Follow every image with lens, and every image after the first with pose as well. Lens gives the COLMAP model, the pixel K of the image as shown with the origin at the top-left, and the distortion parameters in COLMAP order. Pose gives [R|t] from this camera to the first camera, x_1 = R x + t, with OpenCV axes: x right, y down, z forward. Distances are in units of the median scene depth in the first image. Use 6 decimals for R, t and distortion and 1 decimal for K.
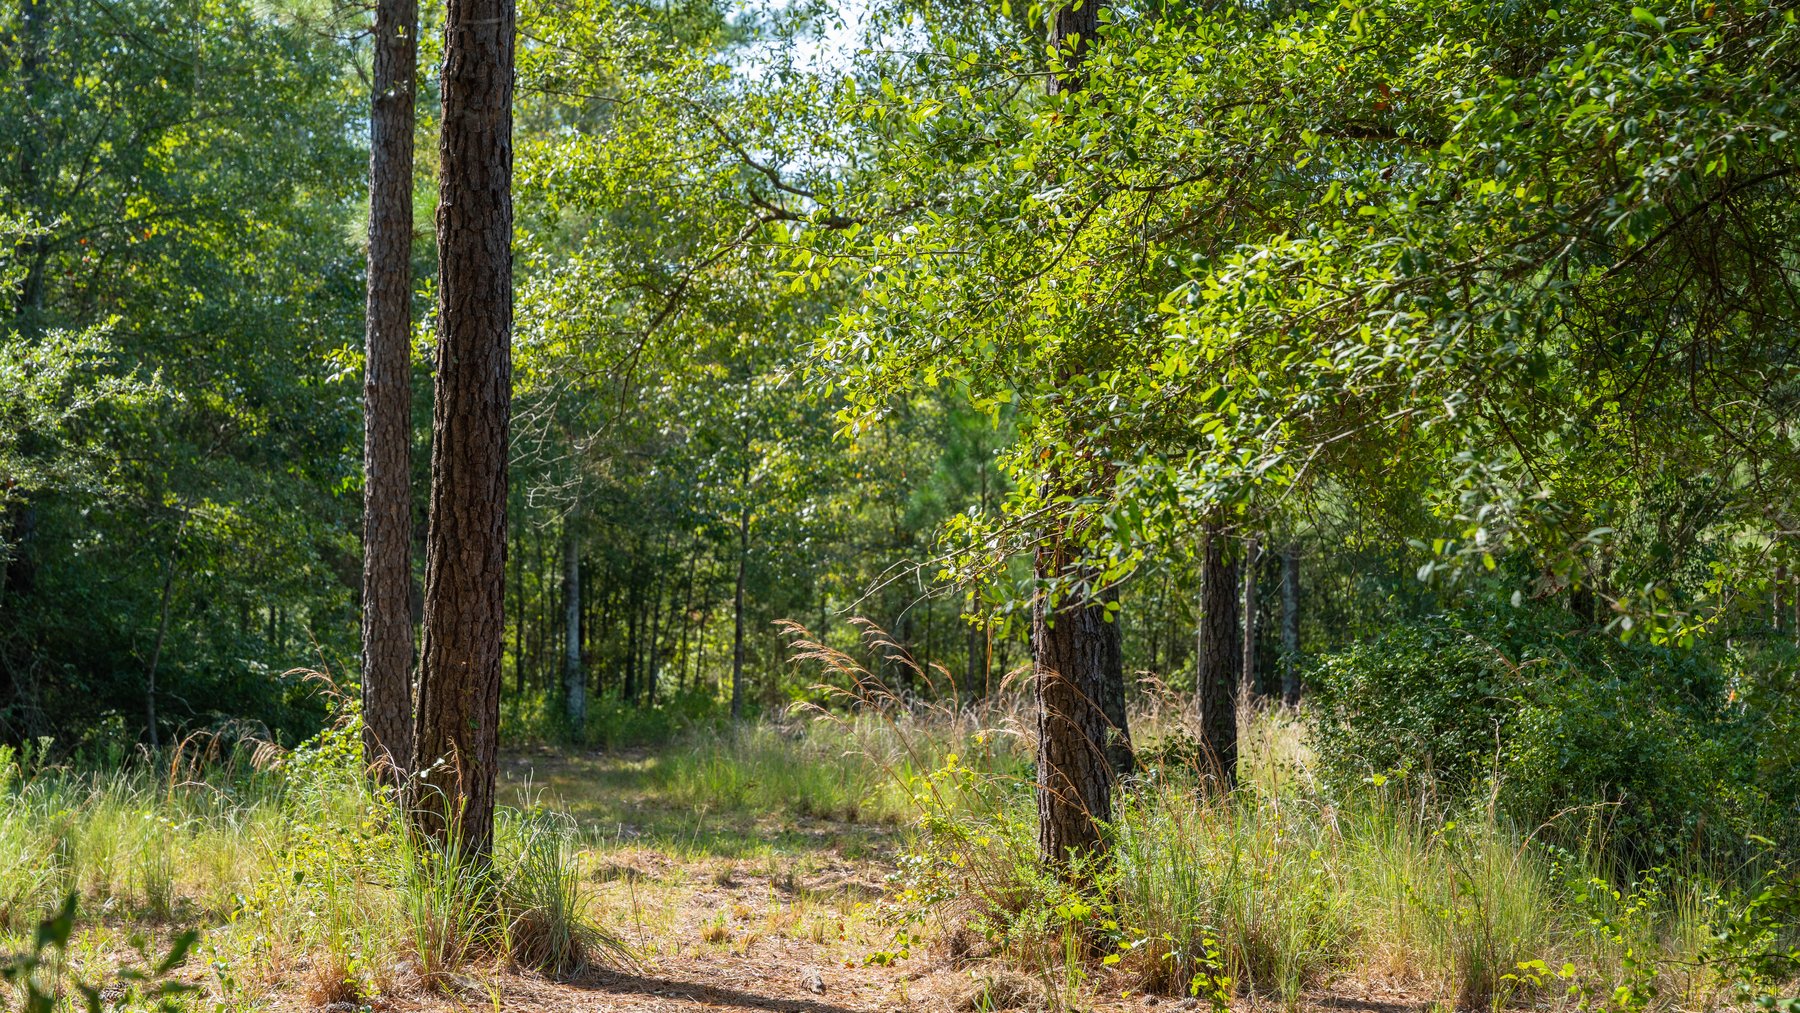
lens RADIAL K [[3577.7, 0, 900.1], [0, 3577.7, 506.8], [0, 0, 1]] dist [-0.105141, 0.000000]
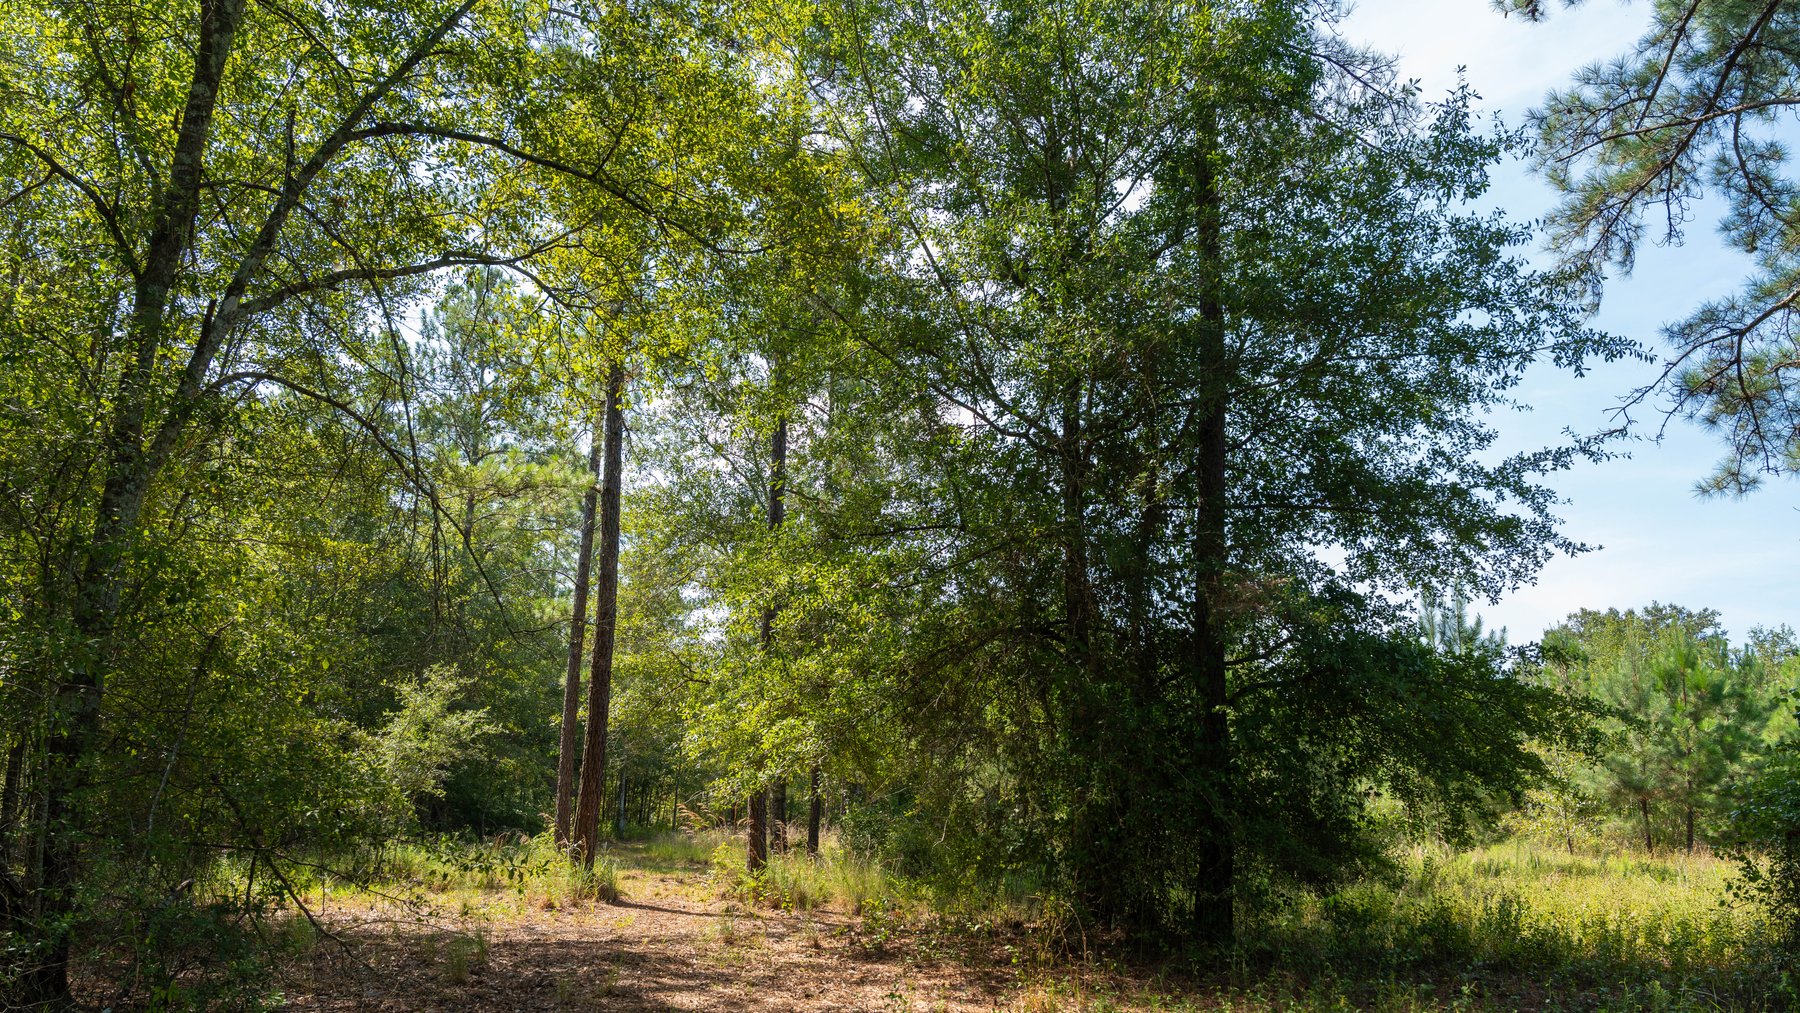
lens RADIAL K [[1271.8, 0, 913.7], [0, 1271.8, 564.2], [0, 0, 1]] dist [-0.002956, -0.000918]
pose [[0.991401, 0.045156, 0.122822, 0.024067], [-0.026290, 0.988170, -0.151092, -0.014136], [-0.128191, 0.146564, 0.980860, -0.240184]]
